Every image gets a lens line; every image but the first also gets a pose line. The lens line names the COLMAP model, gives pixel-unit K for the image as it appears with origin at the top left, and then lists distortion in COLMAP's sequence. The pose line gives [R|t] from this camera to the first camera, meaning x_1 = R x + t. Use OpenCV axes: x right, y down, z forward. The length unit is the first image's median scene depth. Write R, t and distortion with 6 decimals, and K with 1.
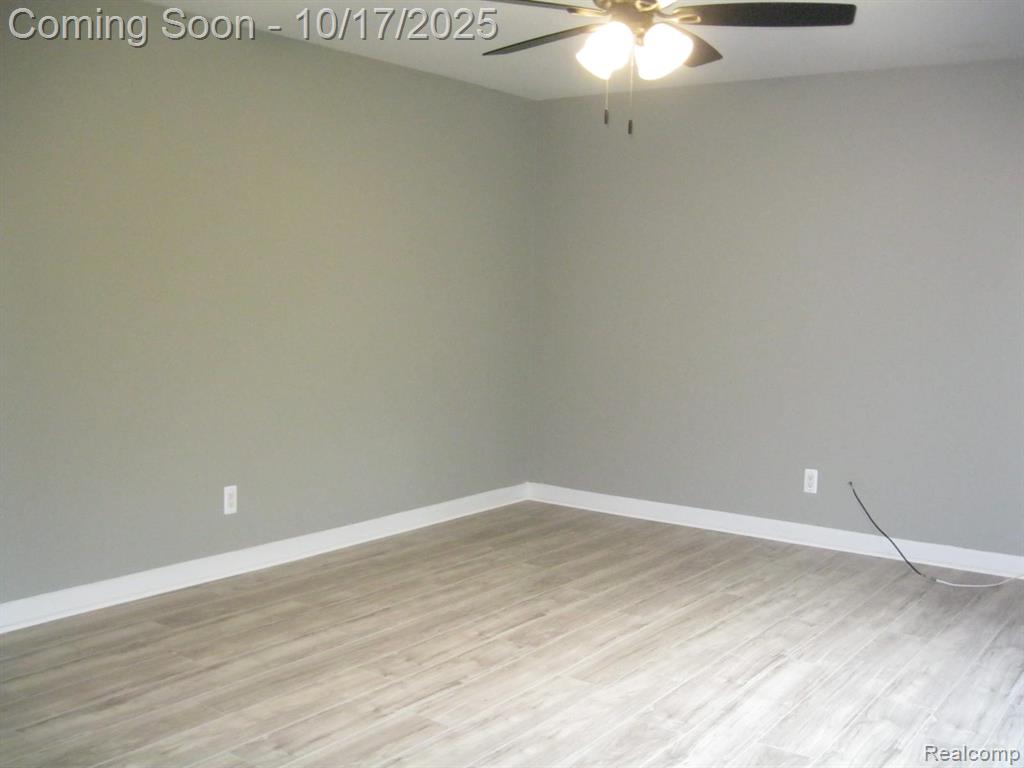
lens RADIAL K [[1051.9, 0, 507.5], [0, 1051.9, 390.1], [0, 0, 1]] dist [-0.107671, 0.019112]
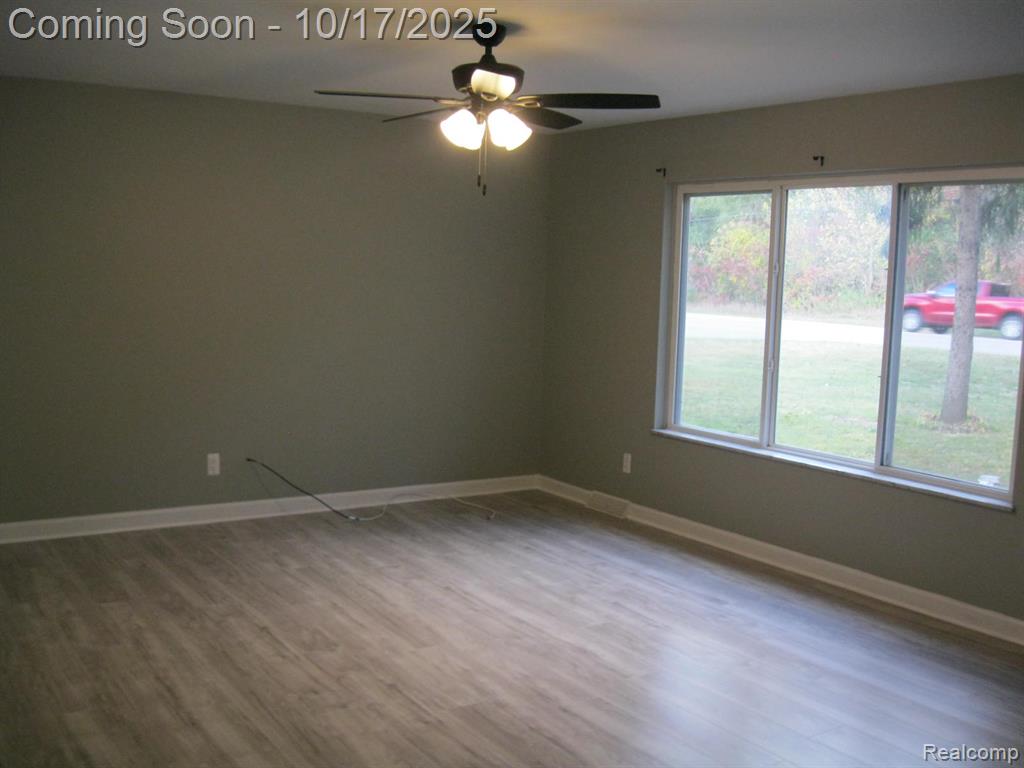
lens RADIAL K [[1051.9, 0, 507.5], [0, 1051.9, 390.1], [0, 0, 1]] dist [-0.107671, 0.019112]
pose [[0.354571, -0.116614, 0.927729, -0.851123], [0.069559, 0.992733, 0.098200, -0.107861], [-0.932438, 0.029713, 0.360106, 0.421530]]
